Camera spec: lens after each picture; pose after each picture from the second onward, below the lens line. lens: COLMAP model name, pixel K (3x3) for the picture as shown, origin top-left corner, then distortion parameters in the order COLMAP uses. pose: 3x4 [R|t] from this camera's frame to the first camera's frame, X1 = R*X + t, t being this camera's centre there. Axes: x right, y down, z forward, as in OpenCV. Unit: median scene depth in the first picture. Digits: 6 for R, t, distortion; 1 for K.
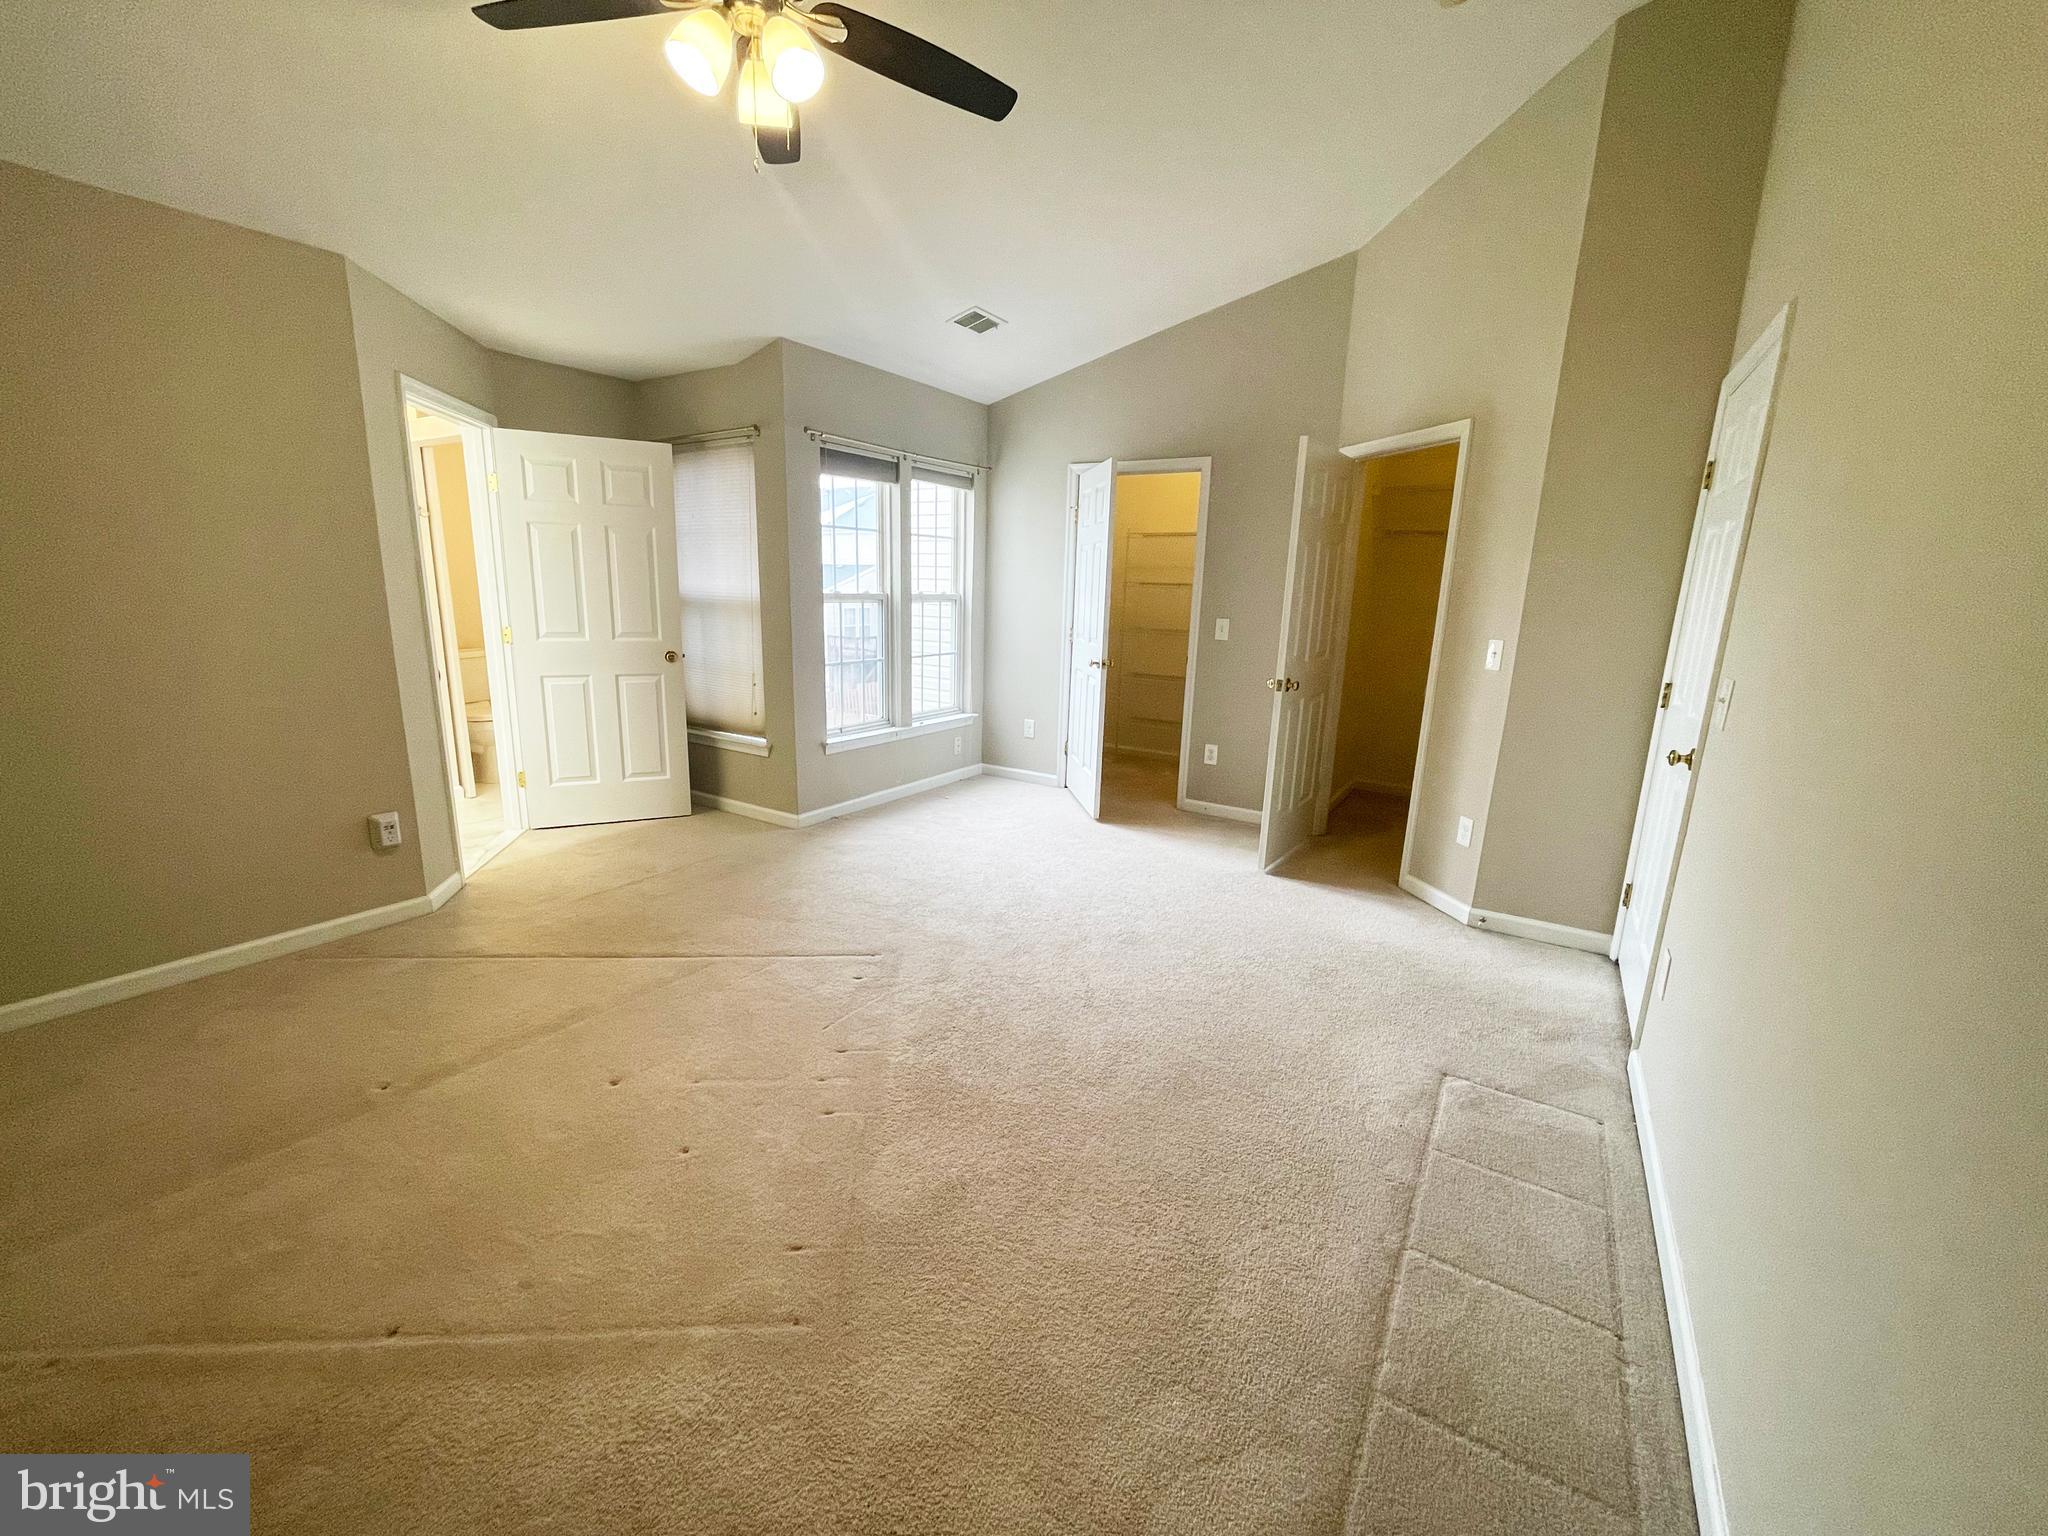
lens RADIAL K [[822.4, 0, 1021.8], [0, 822.4, 771.6], [0, 0, 1]] dist [-0.000347, -0.000071]
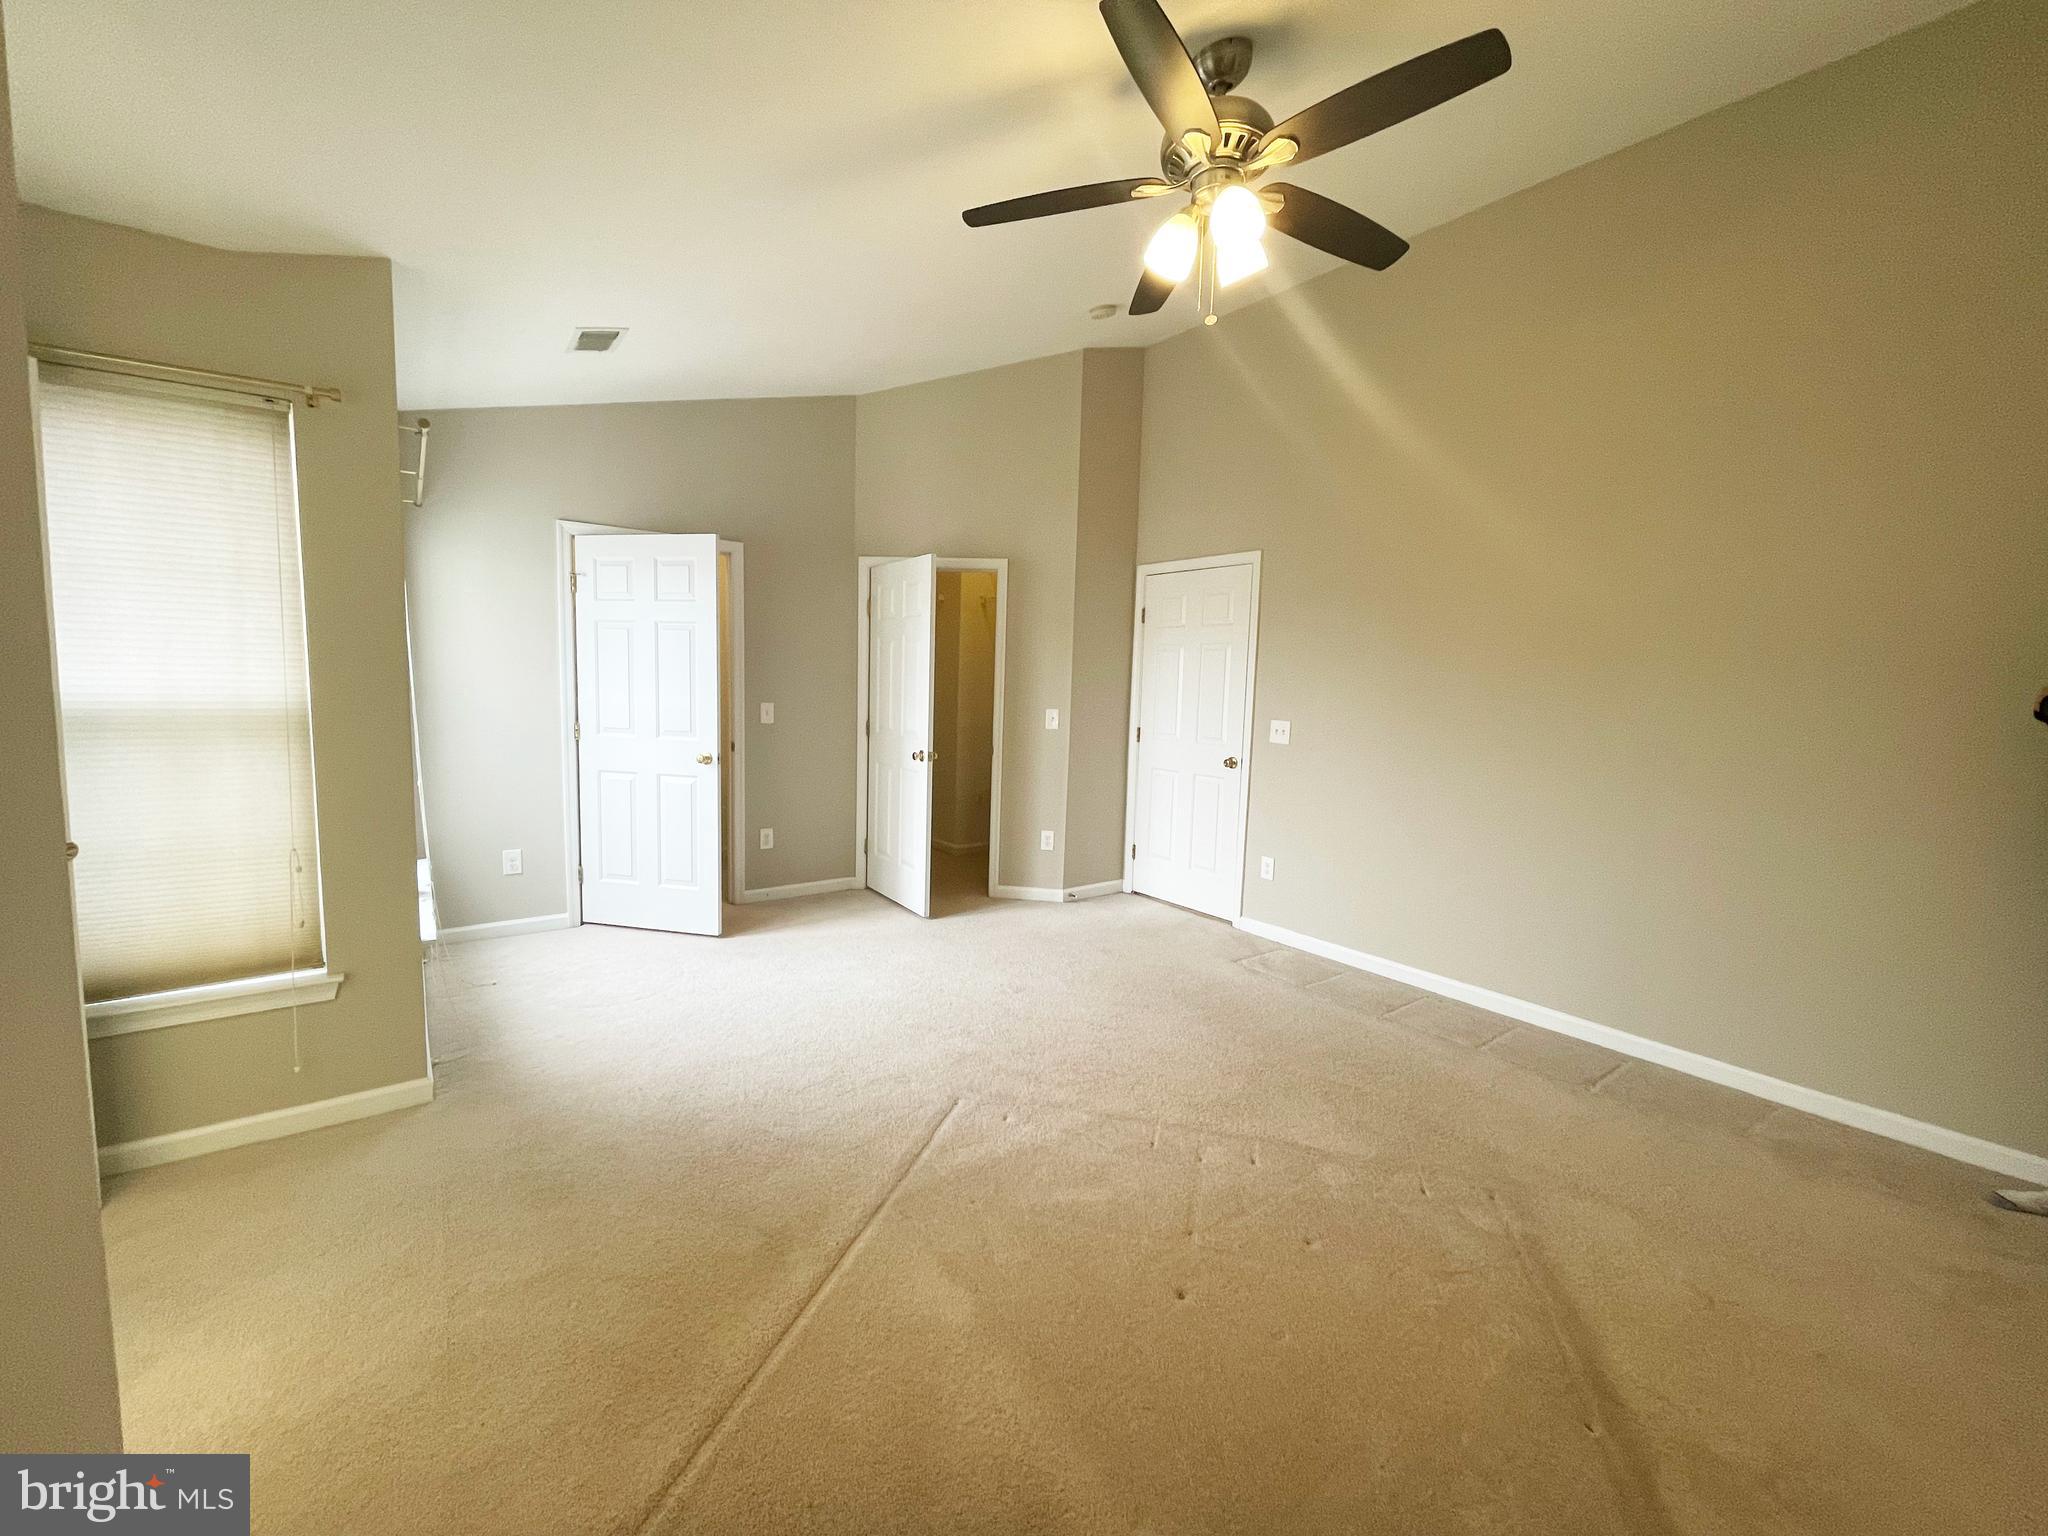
lens RADIAL K [[822.4, 0, 1020.2], [0, 822.4, 773.7], [0, 0, 1]] dist [-0.000347, -0.000071]
pose [[0.355800, -0.126146, 0.926010, -0.627115], [0.194974, 0.979065, 0.058459, -0.106180], [-0.913998, 0.159748, 0.372946, 0.382752]]
